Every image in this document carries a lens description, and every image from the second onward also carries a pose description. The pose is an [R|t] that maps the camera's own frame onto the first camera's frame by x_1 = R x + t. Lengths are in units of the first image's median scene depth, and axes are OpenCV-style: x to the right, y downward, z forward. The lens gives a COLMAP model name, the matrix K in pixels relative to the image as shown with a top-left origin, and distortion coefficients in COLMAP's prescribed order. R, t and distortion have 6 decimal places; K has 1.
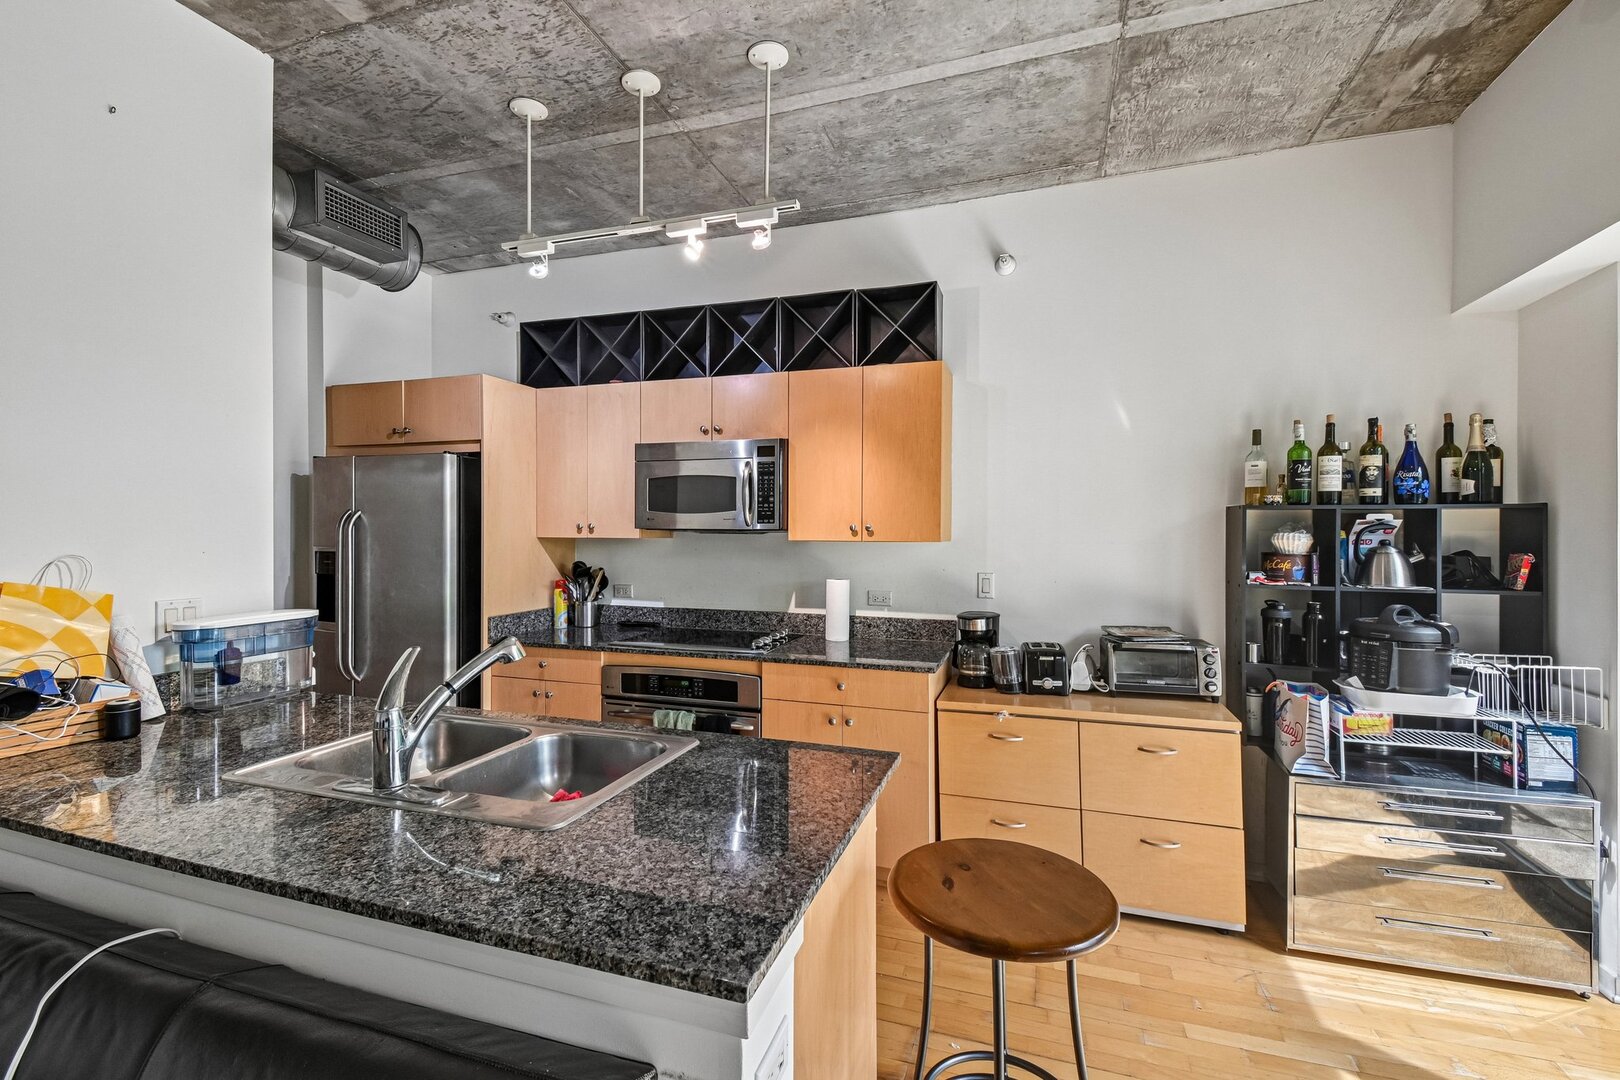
lens RADIAL K [[716.7, 0, 800.1], [0, 716.7, 536.6], [0, 0, 1]] dist [0.000207, -0.001853]
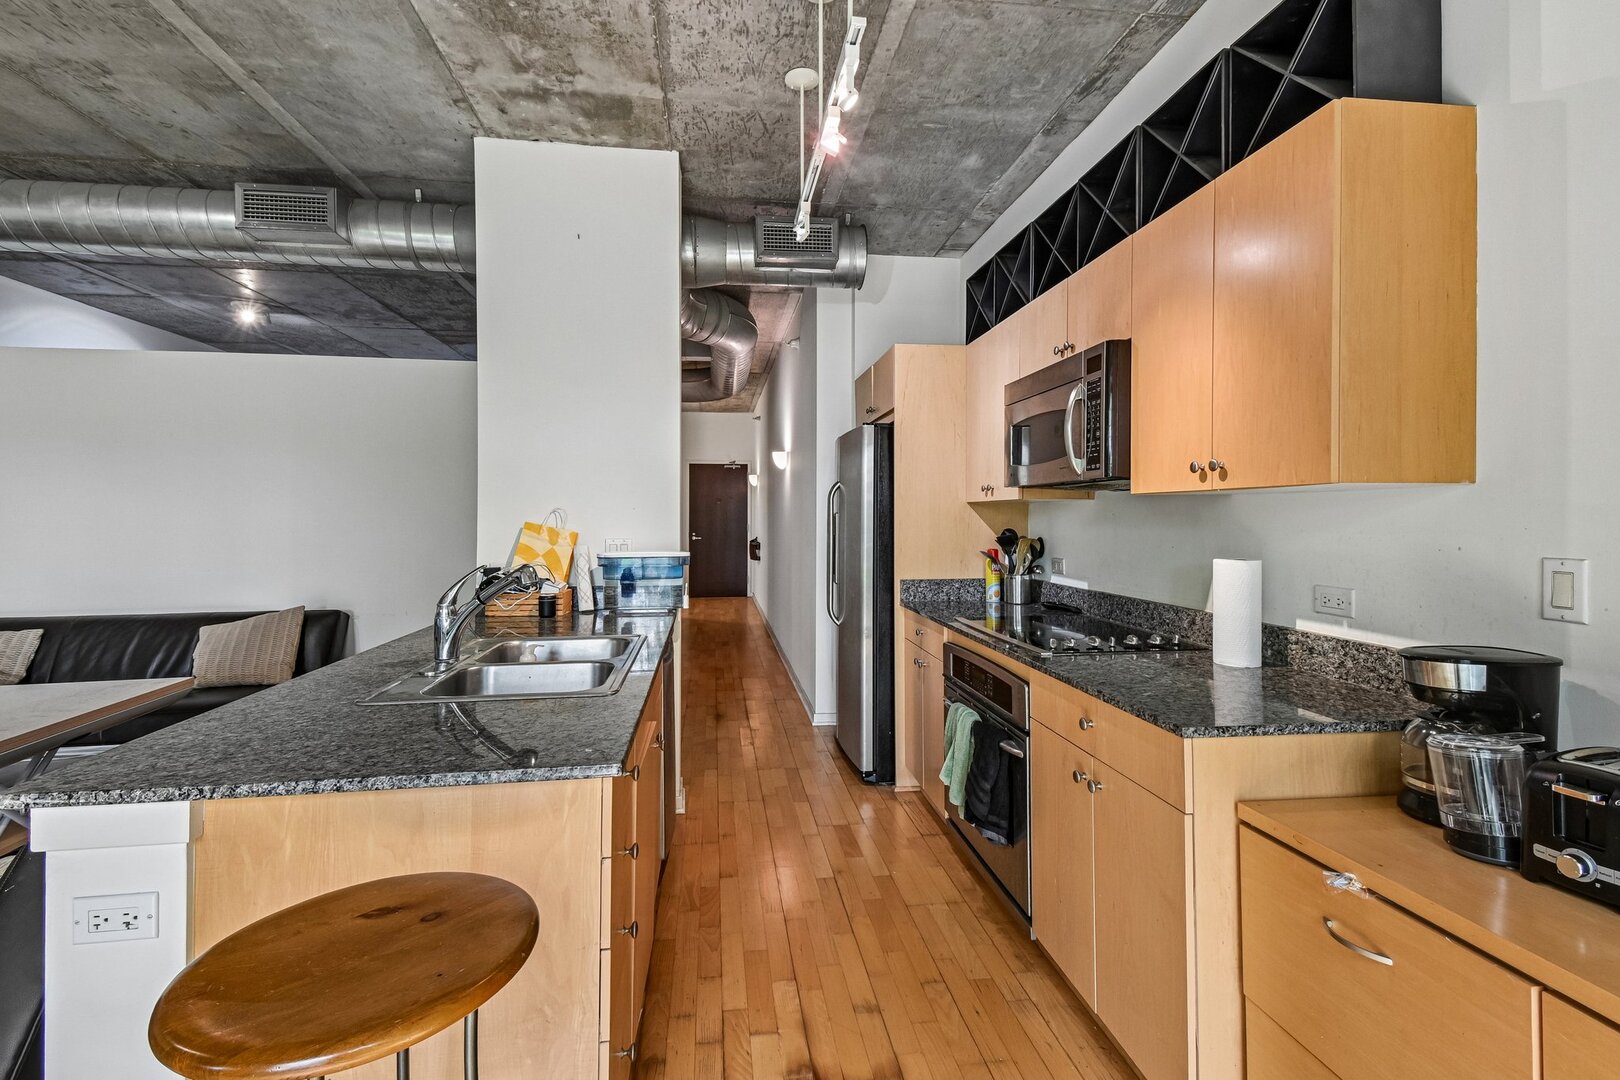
lens RADIAL K [[716.7, 0, 795.4], [0, 716.7, 518.6], [0, 0, 1]] dist [0.000207, -0.001853]
pose [[0.435808, -0.001794, -0.900038, 0.439745], [-0.007337, 0.999958, -0.005546, 0.033777], [0.900010, 0.009020, 0.435776, 0.442240]]
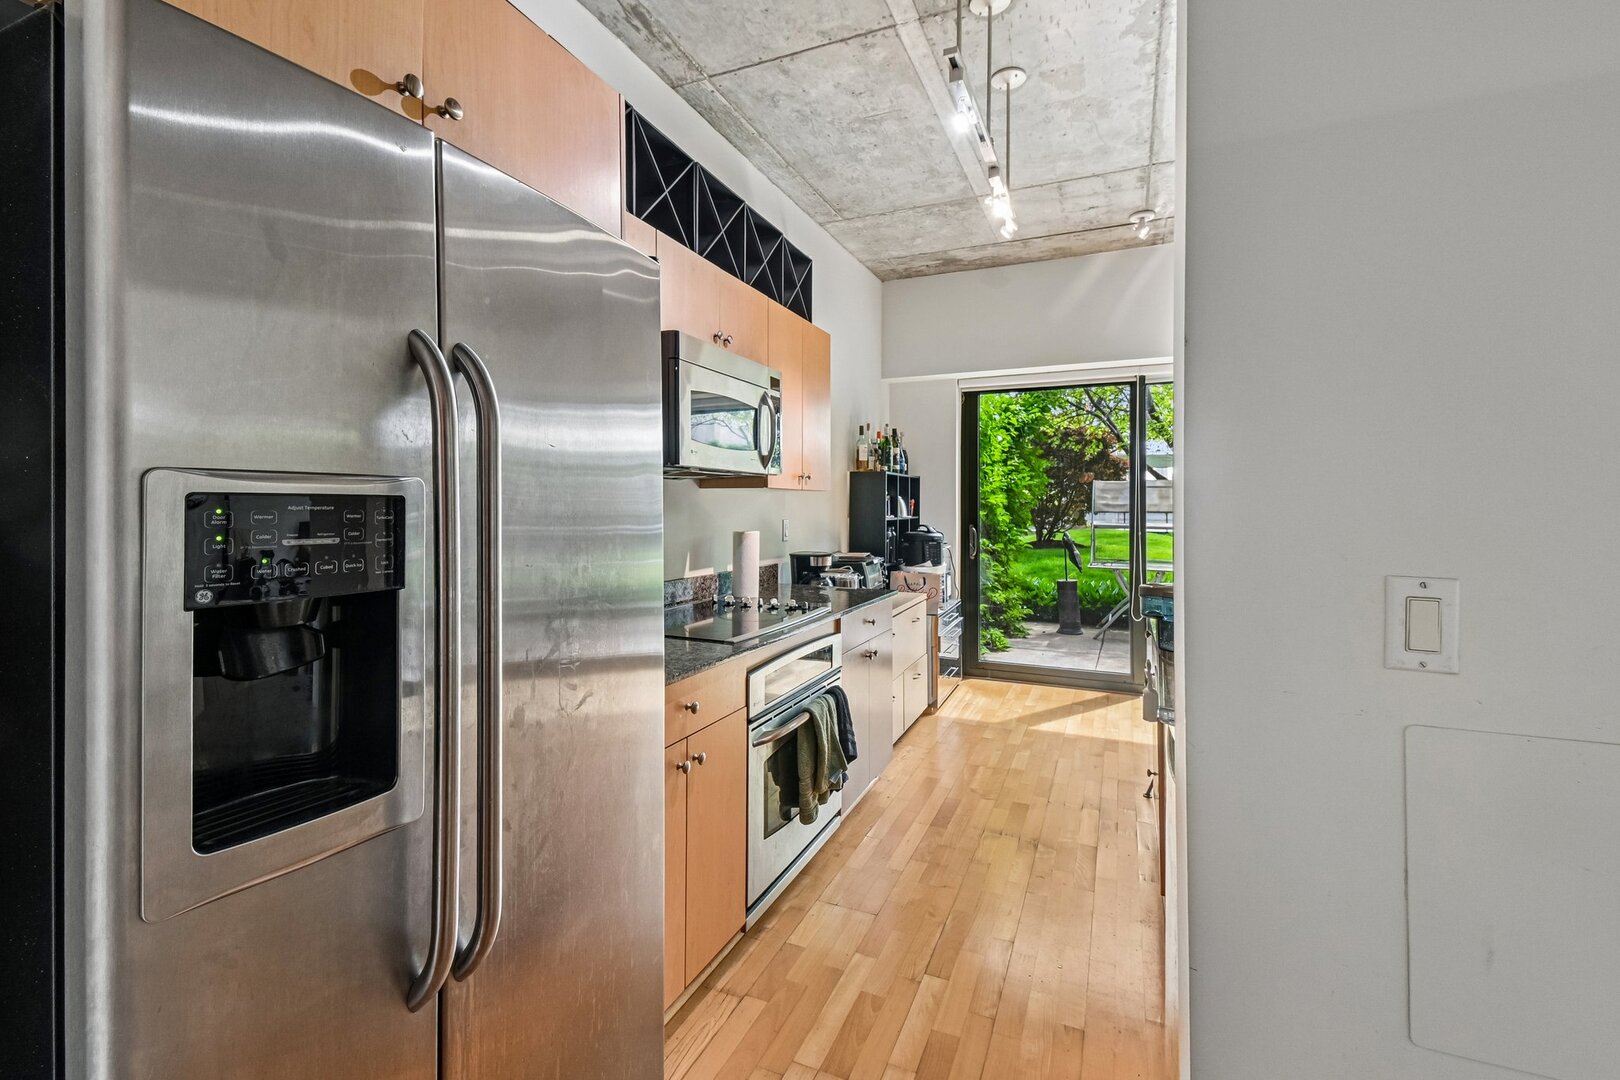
lens RADIAL K [[716.7, 0, 780.6], [0, 716.7, 500.9], [0, 0, 1]] dist [0.000207, -0.001853]
pose [[0.104418, 0.000926, 0.994533, -0.881553], [-0.001149, 0.999999, -0.000811, 0.021175], [-0.994533, -0.001058, 0.104419, 0.877346]]
